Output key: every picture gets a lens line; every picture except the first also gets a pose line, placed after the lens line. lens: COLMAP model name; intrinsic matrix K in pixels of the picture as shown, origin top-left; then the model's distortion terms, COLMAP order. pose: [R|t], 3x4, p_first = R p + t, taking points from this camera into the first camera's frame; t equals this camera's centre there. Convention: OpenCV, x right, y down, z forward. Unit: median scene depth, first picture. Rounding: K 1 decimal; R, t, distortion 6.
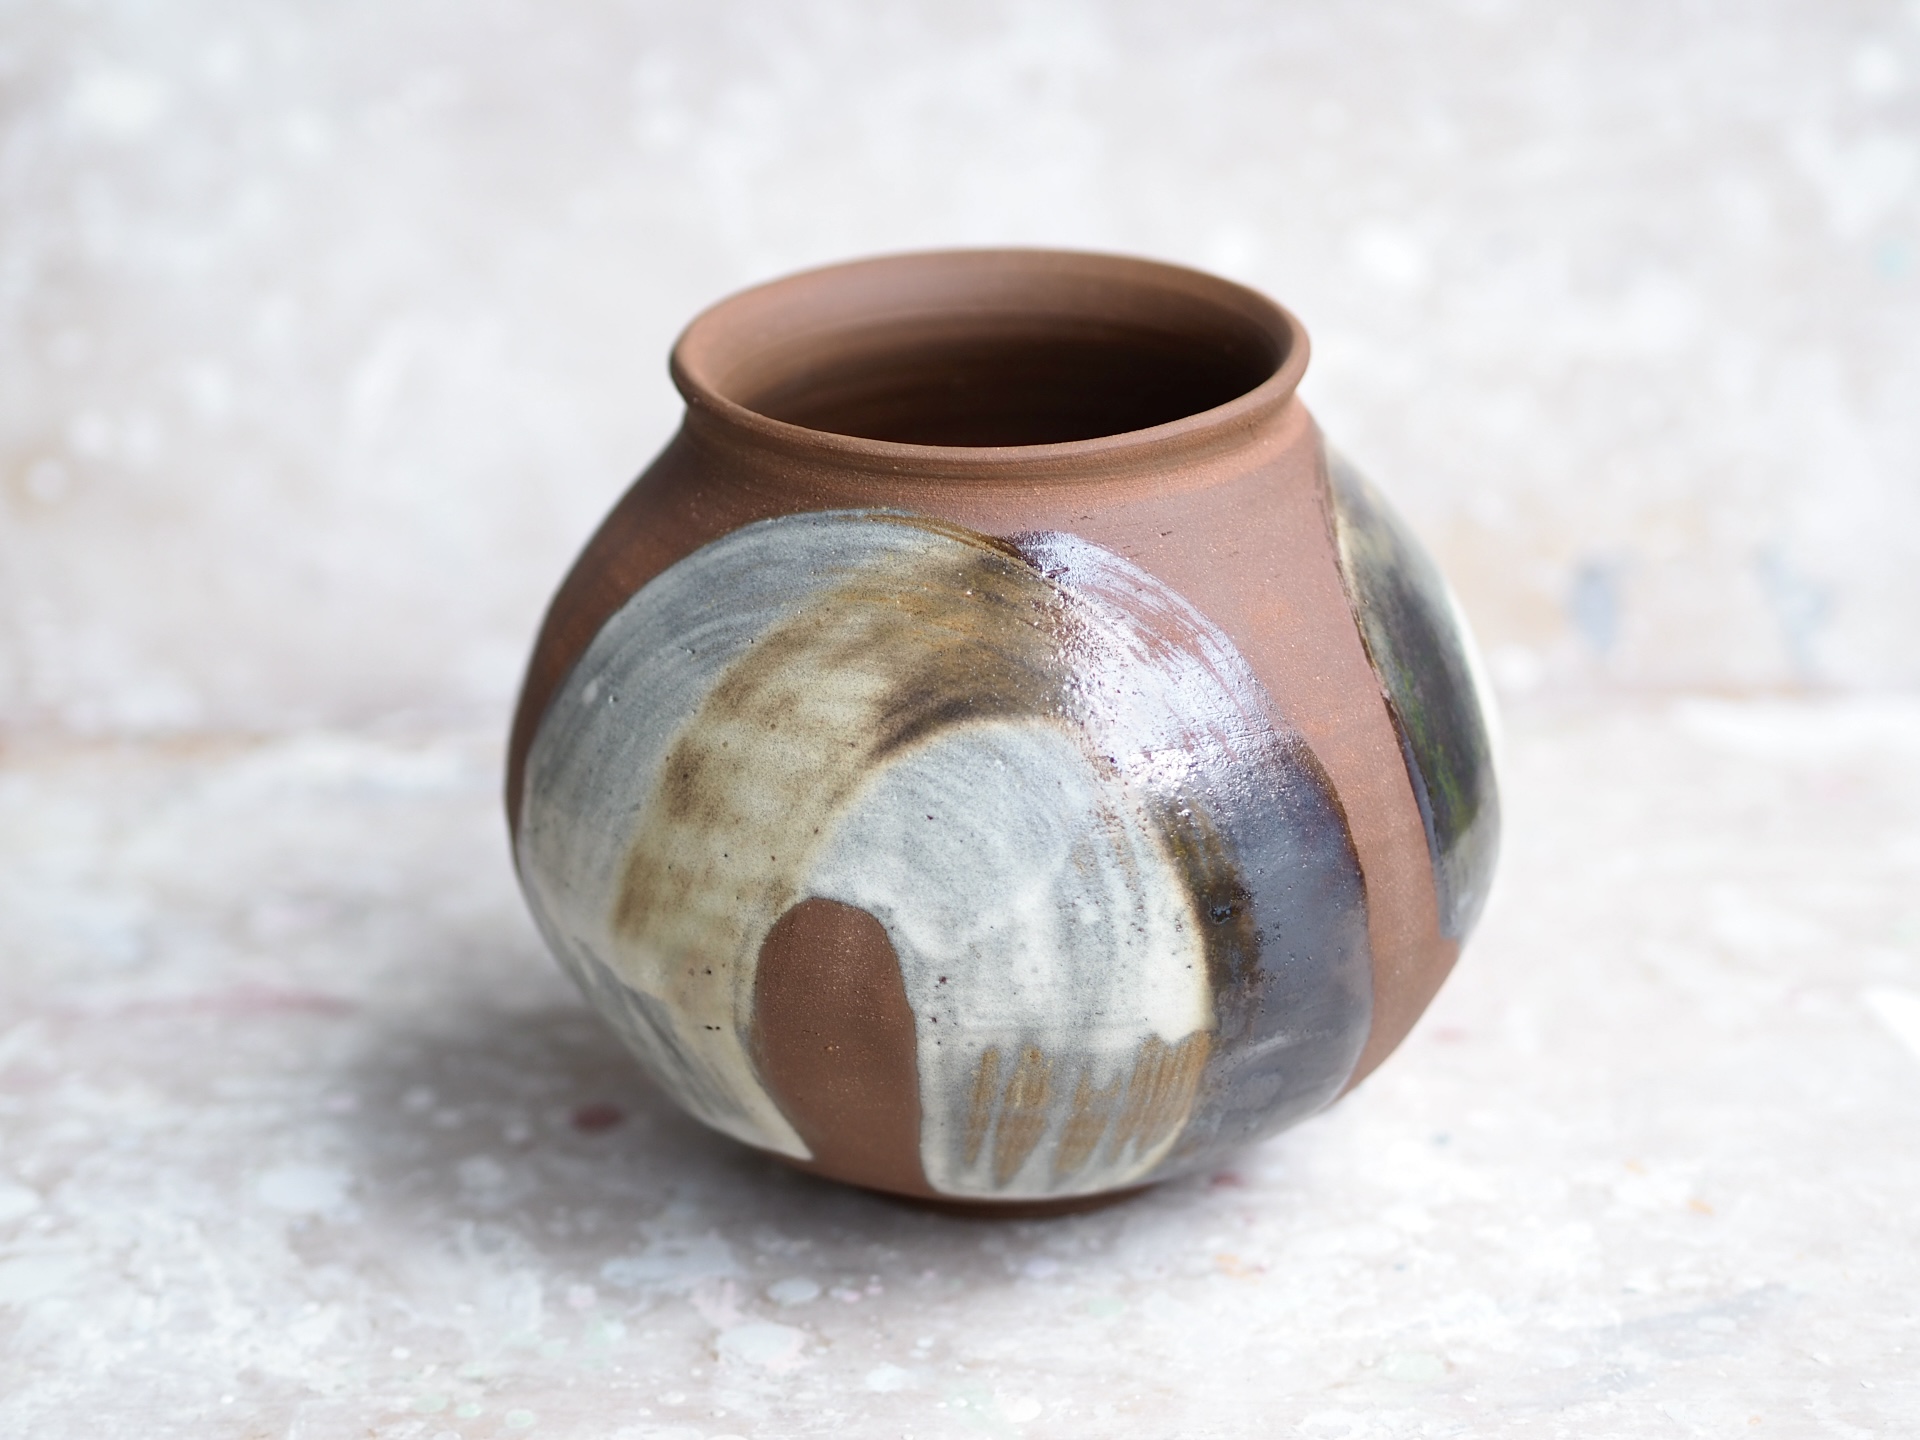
lens RADIAL K [[5497.0, 0, 960.0], [0, 5497.0, 720.0], [0, 0, 1]] dist [0.317913, -0.011729]
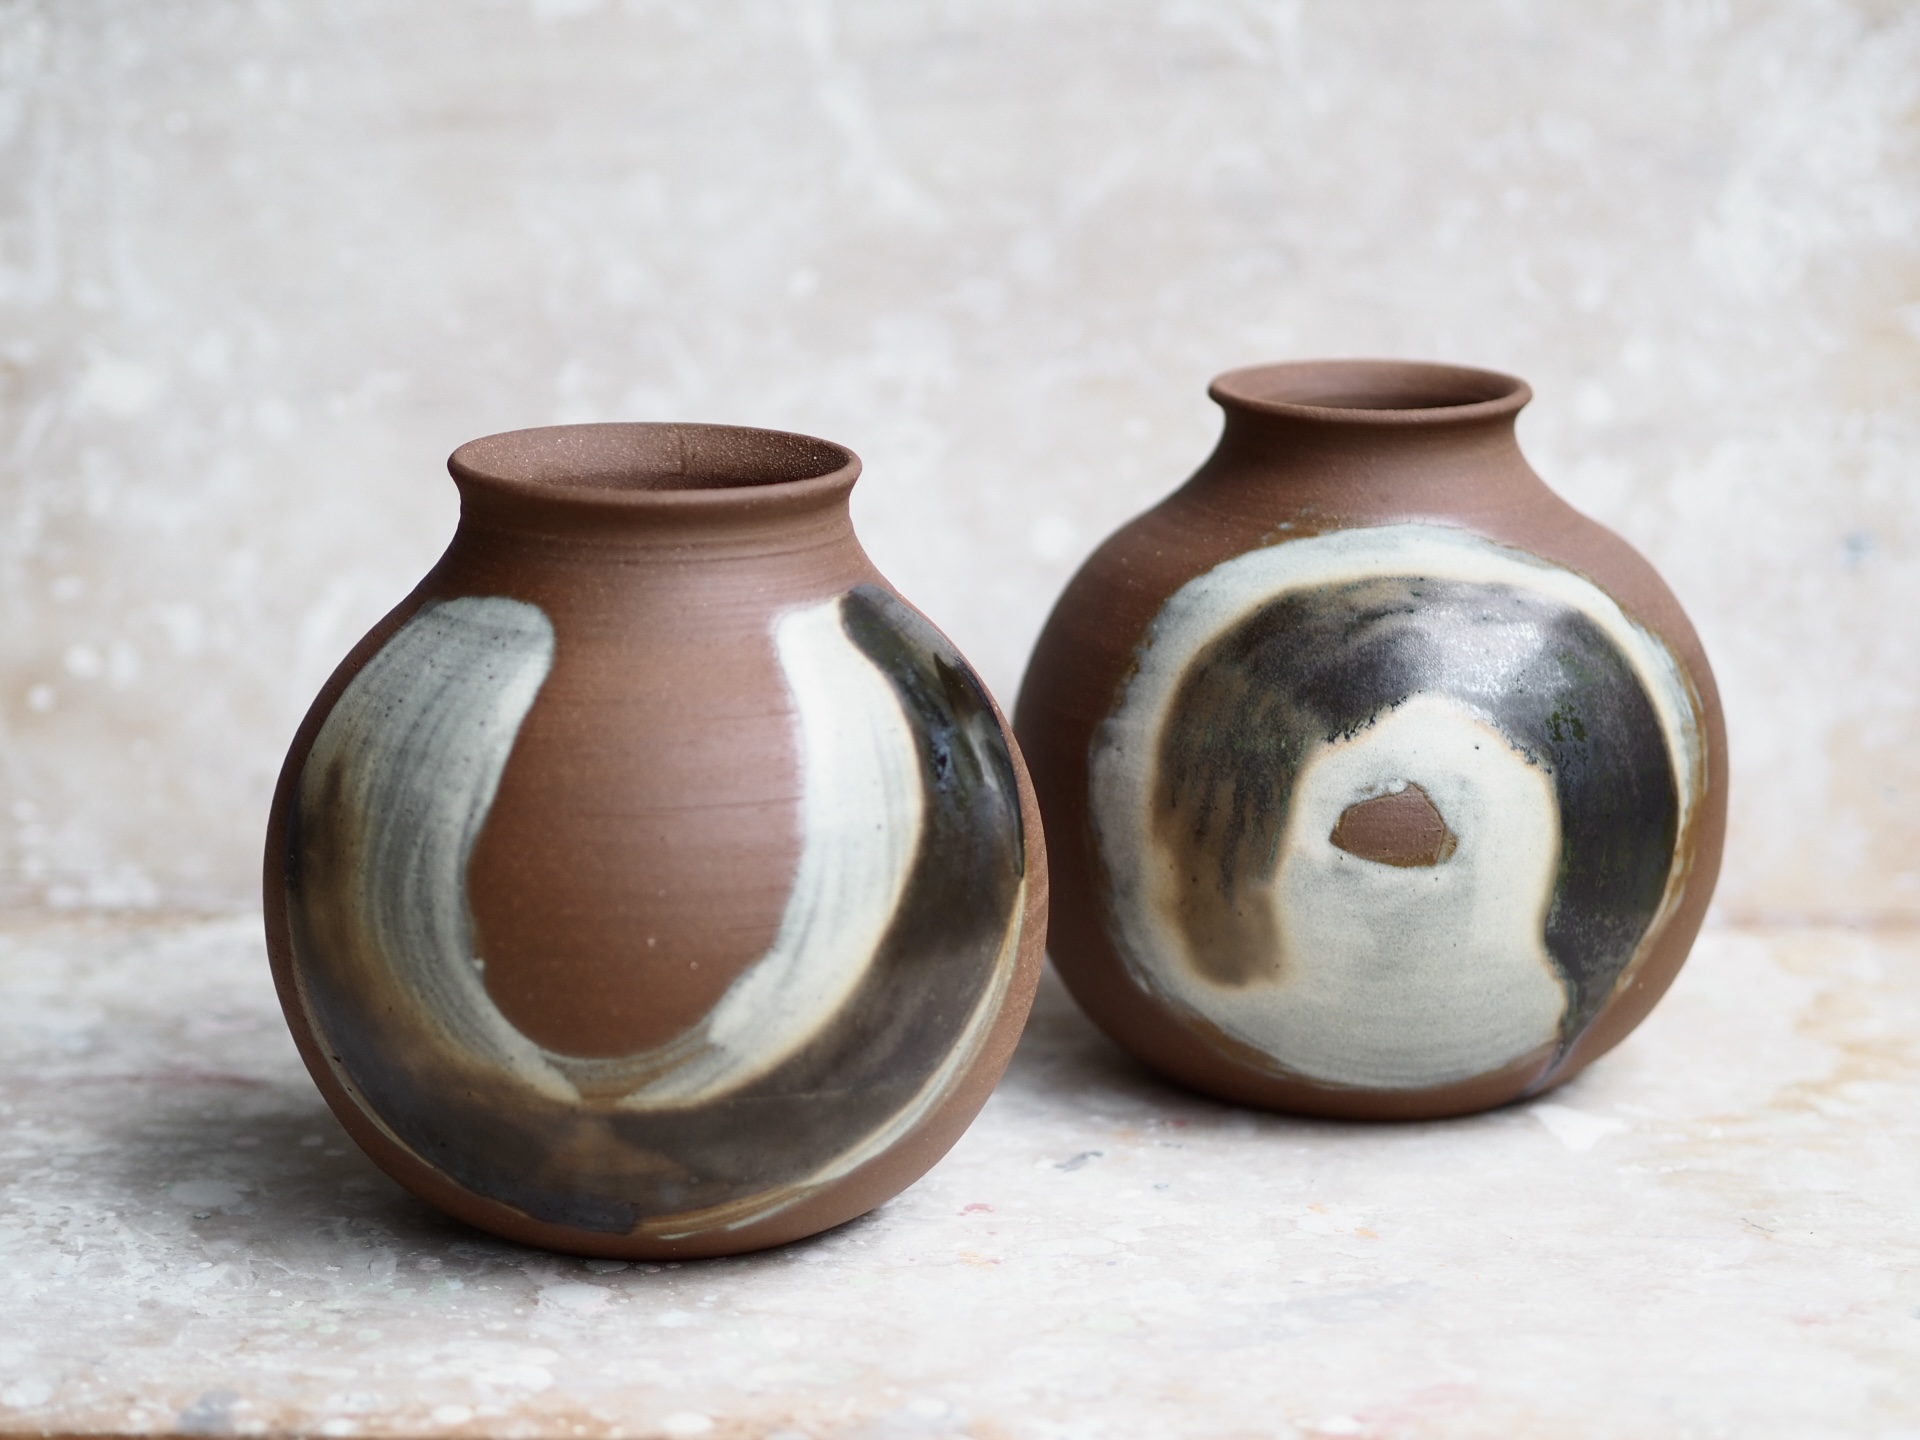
lens RADIAL K [[5497.0, 0, 960.0], [0, 5497.0, 720.0], [0, 0, 1]] dist [0.317913, -0.011729]
pose [[0.999445, 0.029973, -0.014532, 0.071167], [-0.031672, 0.990209, -0.135950, 0.172166], [0.010315, 0.136335, 0.990609, -0.244832]]
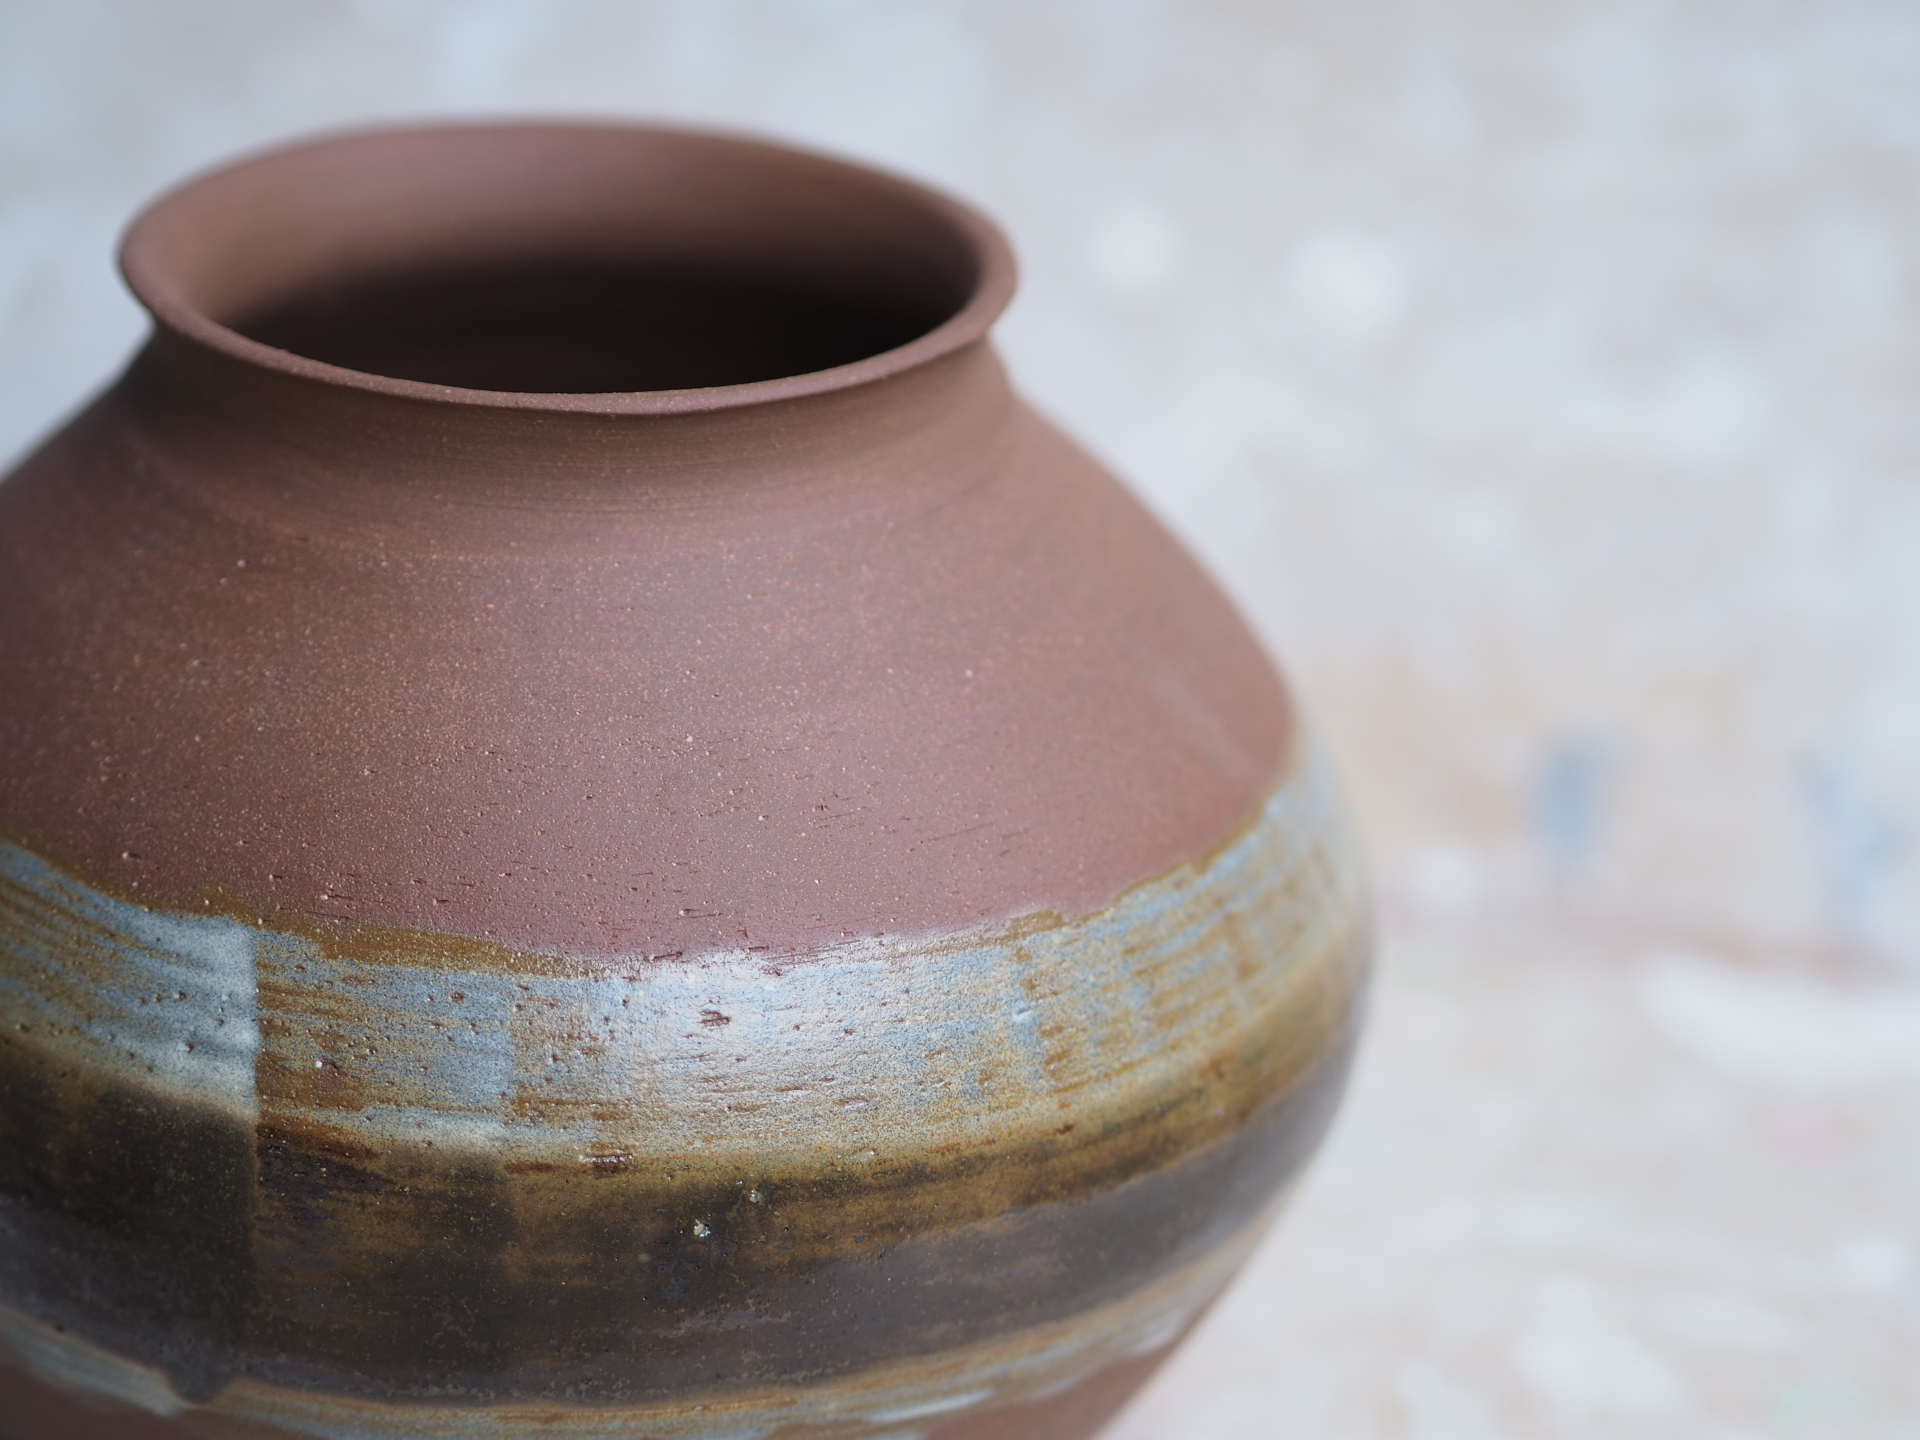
lens RADIAL K [[5497.0, 0, 960.0], [0, 5497.0, 720.0], [0, 0, 1]] dist [0.317913, -0.011729]
pose [[0.976973, 0.129349, -0.169686, 0.233753], [-0.117744, 0.990070, 0.076800, -0.113804], [0.177935, -0.055052, 0.982501, 0.422750]]
